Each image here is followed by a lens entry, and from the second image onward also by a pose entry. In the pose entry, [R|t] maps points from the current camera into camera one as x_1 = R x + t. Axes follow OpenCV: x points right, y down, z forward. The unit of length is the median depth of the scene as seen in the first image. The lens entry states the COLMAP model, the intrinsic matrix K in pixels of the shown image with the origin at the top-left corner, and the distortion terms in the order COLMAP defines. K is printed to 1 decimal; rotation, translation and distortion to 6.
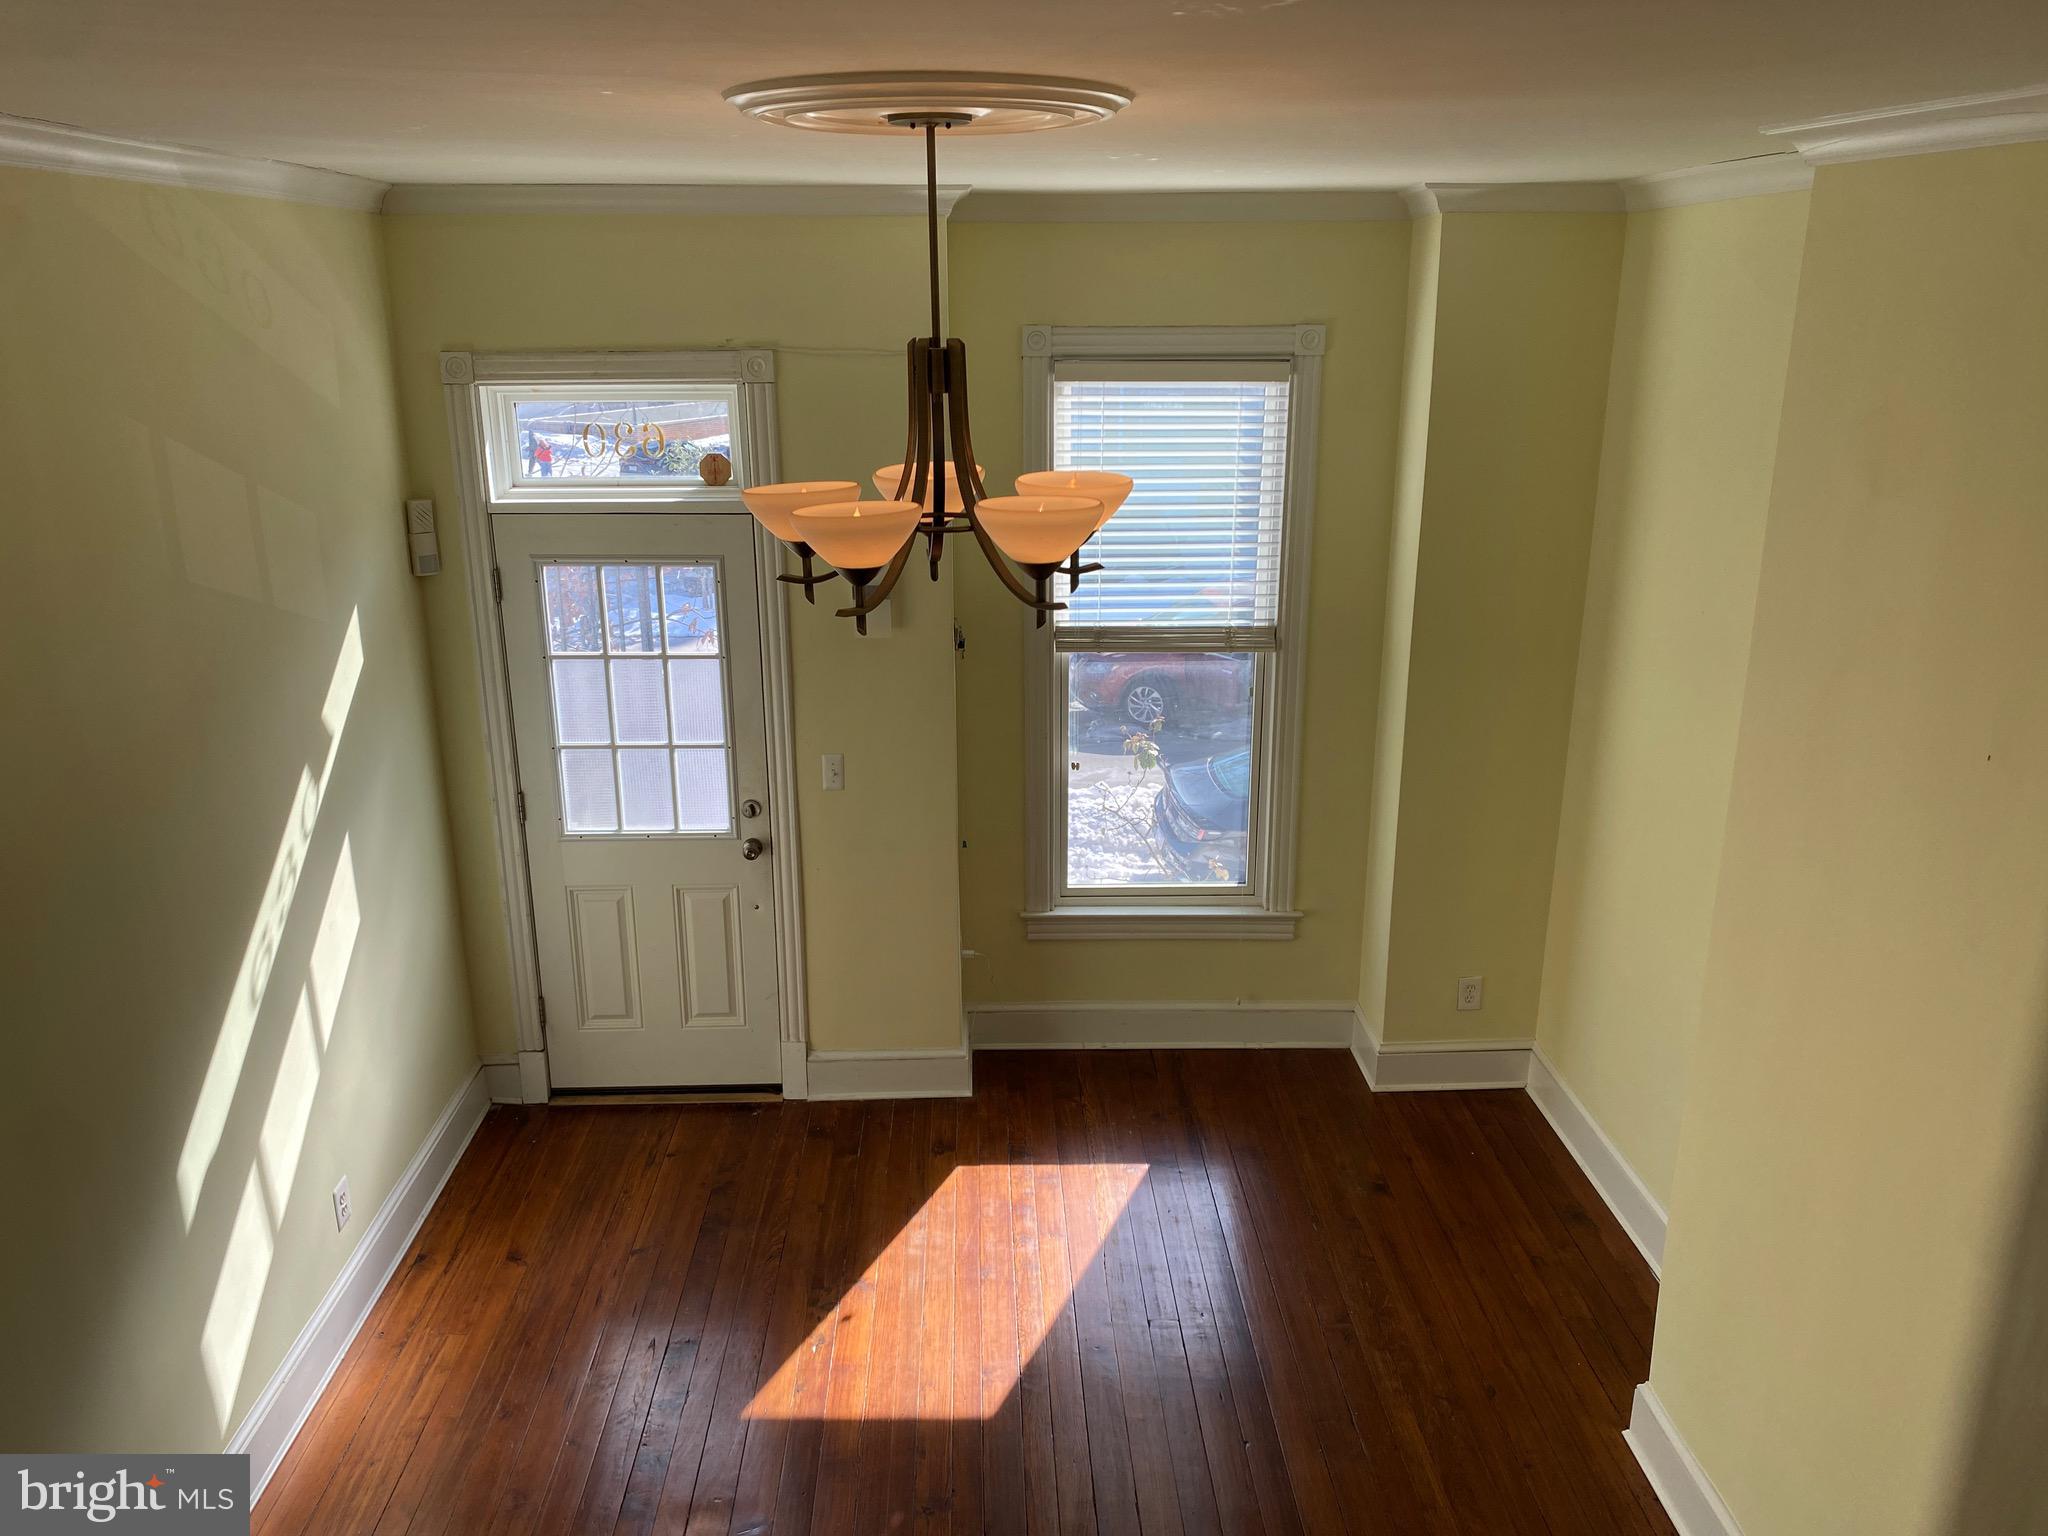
lens RADIAL K [[1559.9, 0, 1018.3], [0, 1559.9, 776.1], [0, 0, 1]] dist [0.034942, -0.043451]
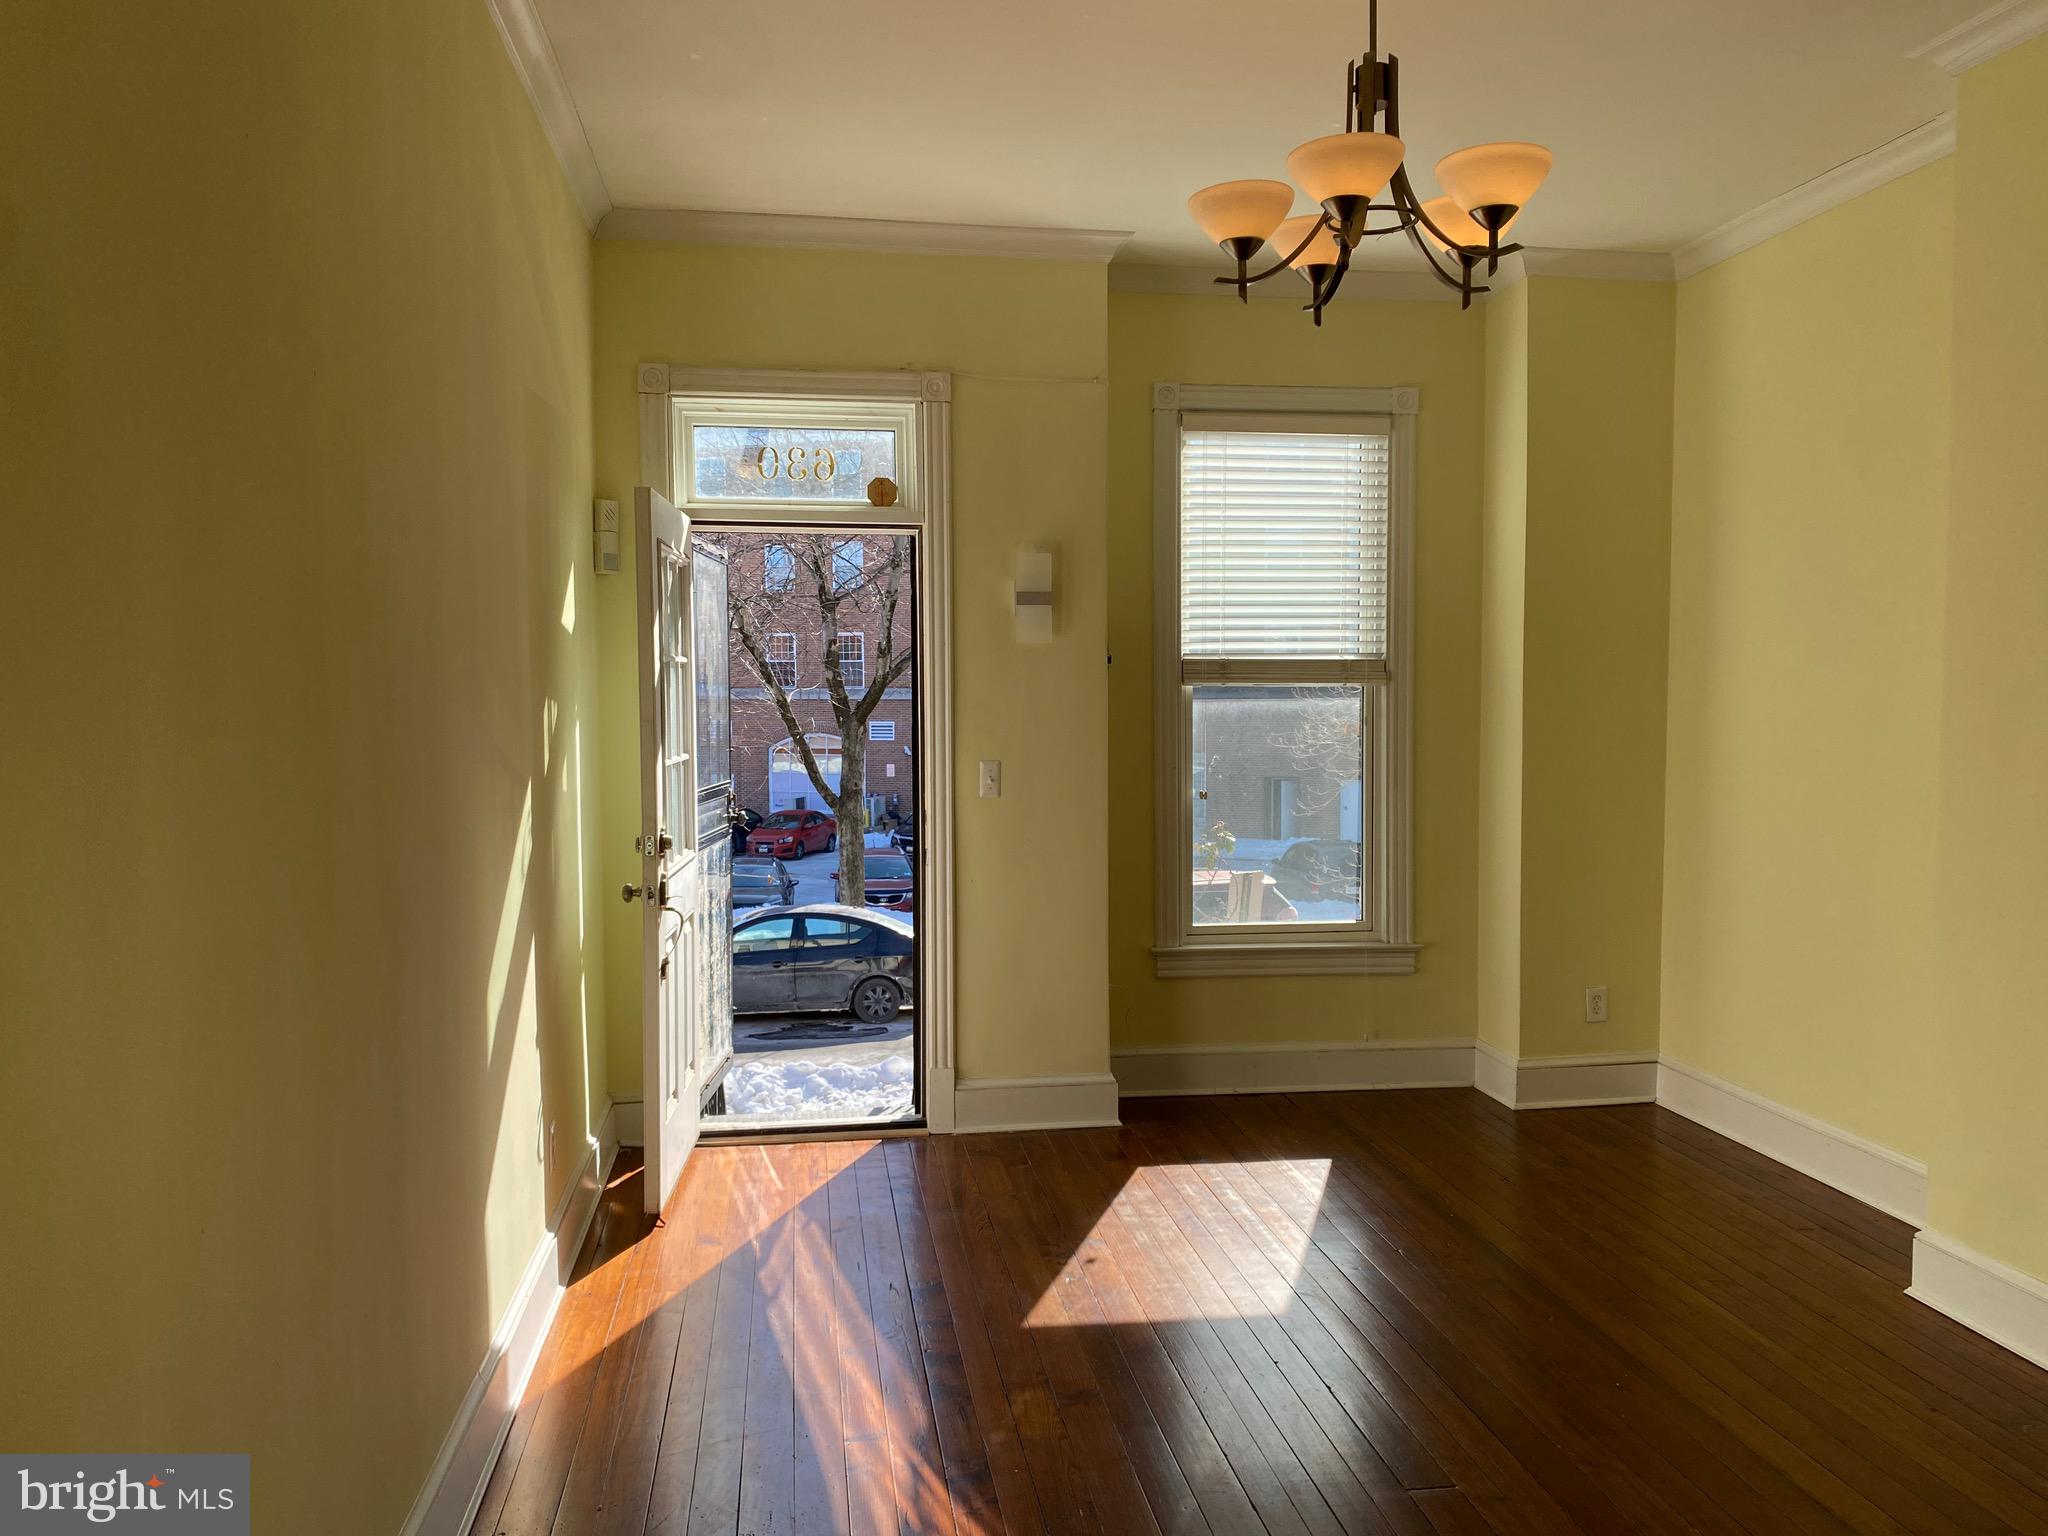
lens RADIAL K [[1559.9, 0, 1027.6], [0, 1559.9, 777.2], [0, 0, 1]] dist [0.034942, -0.043451]
pose [[0.991874, -0.004687, 0.127136, -0.223719], [0.037569, 0.965547, -0.257502, 0.258733], [-0.121549, 0.260186, 0.957877, 0.022584]]
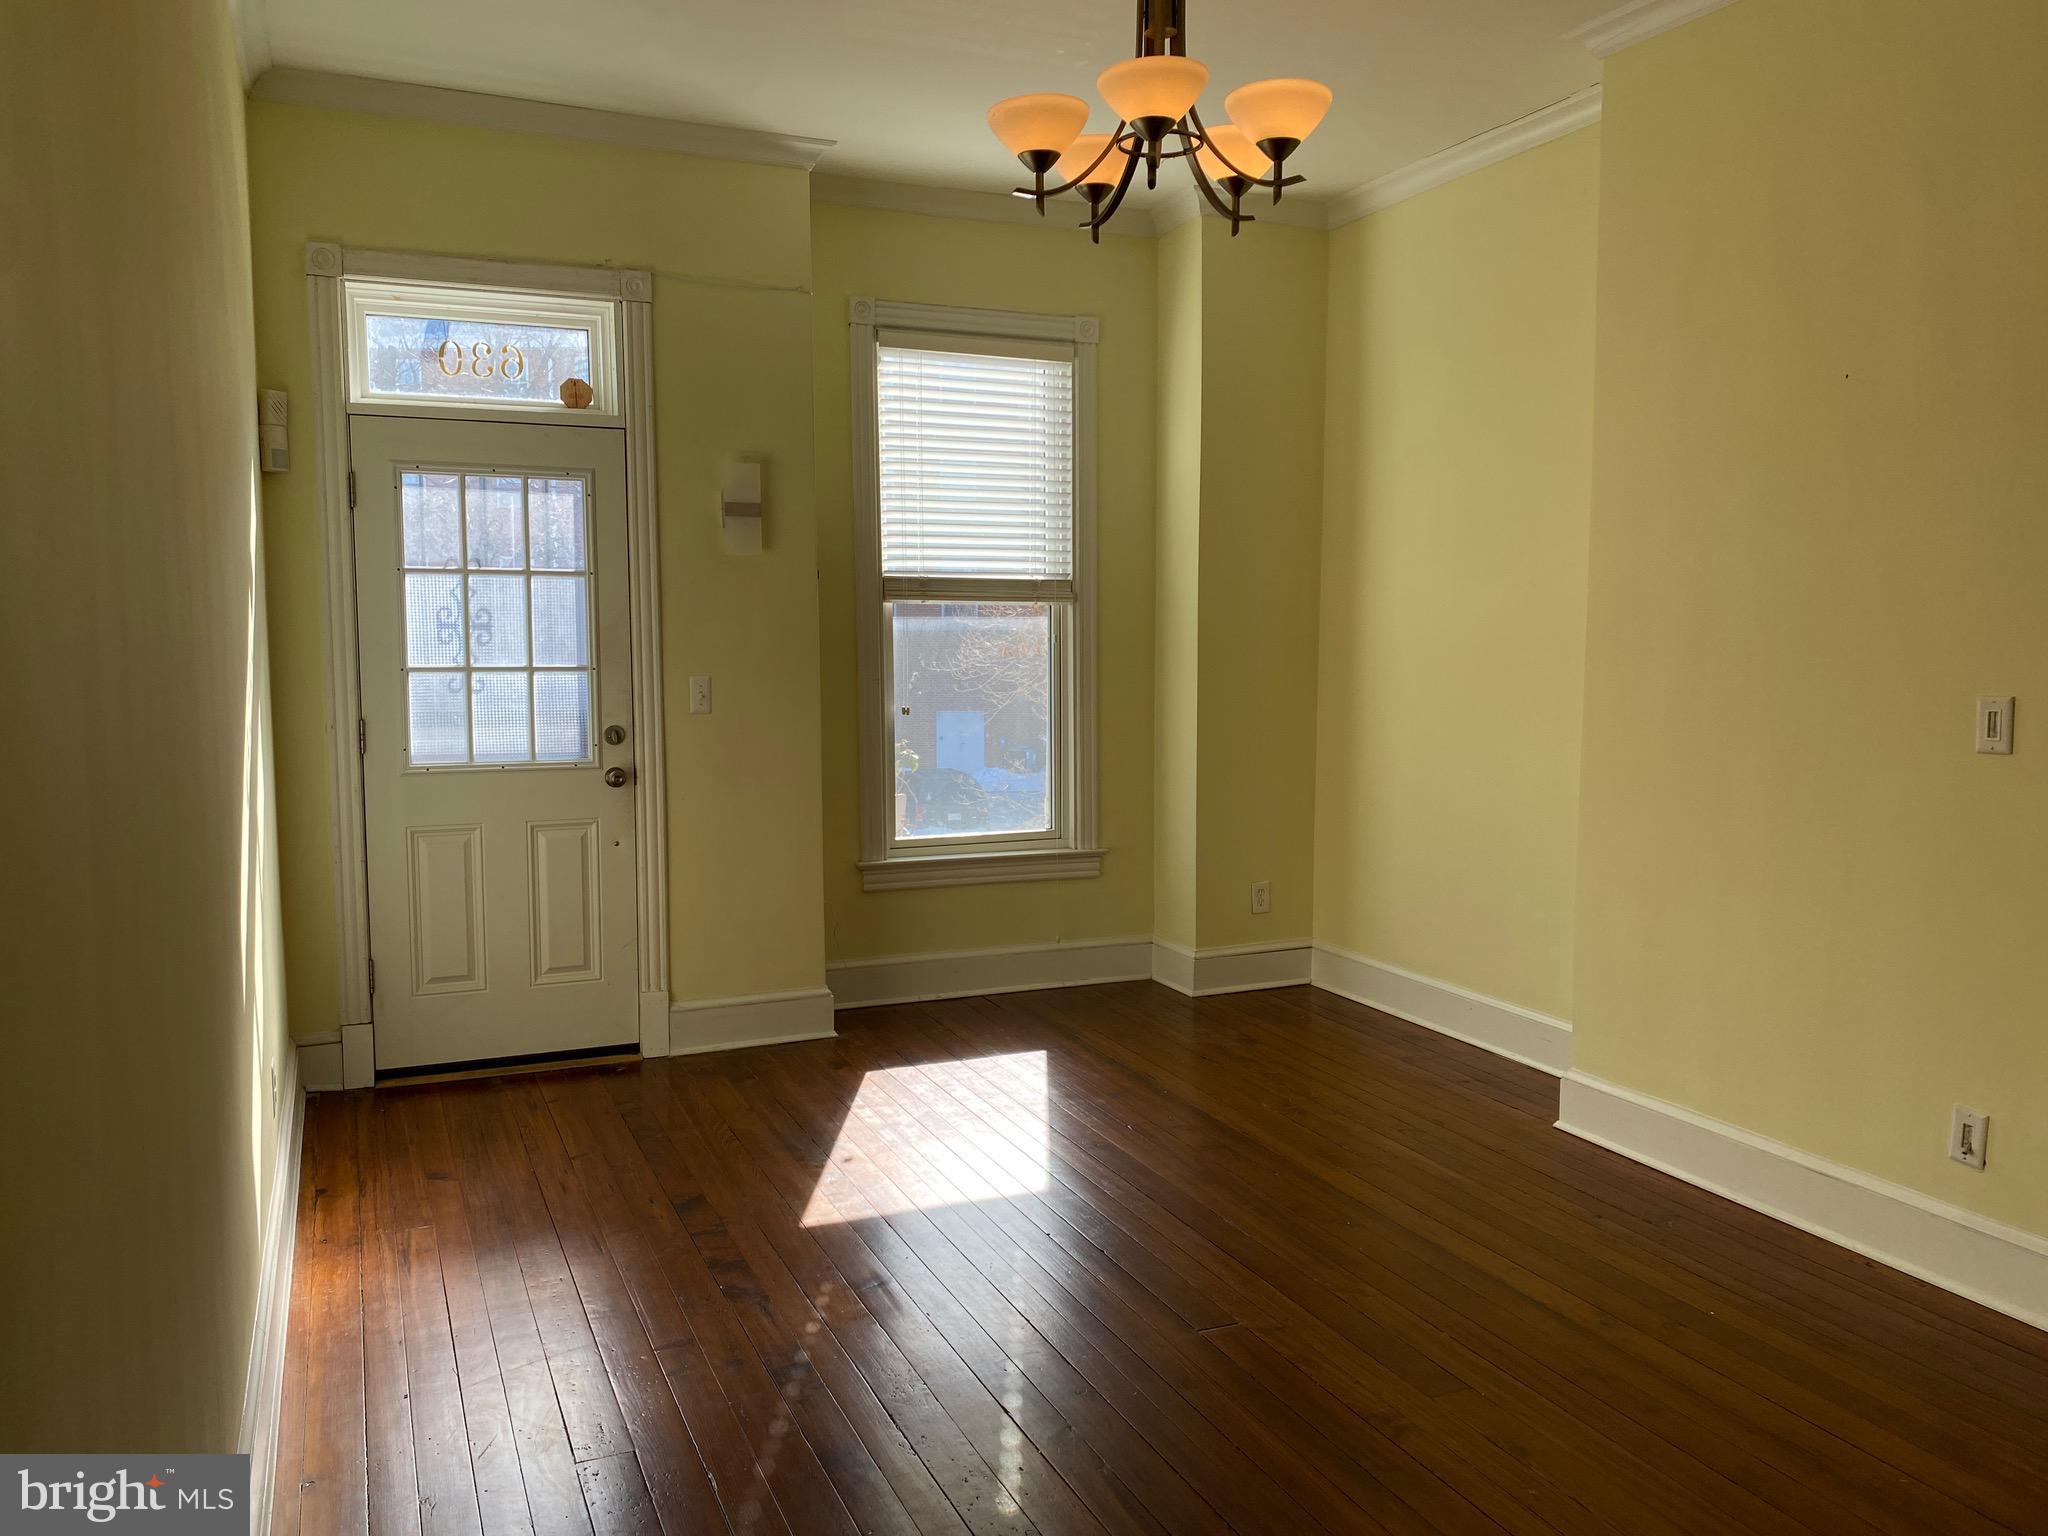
lens RADIAL K [[1559.9, 0, 1015.9], [0, 1559.9, 774.7], [0, 0, 1]] dist [0.034942, -0.043451]
pose [[0.924544, -0.030748, 0.379833, -0.312540], [0.113969, 0.973430, -0.198608, 0.268312], [-0.363634, 0.226911, 0.903483, 0.034739]]
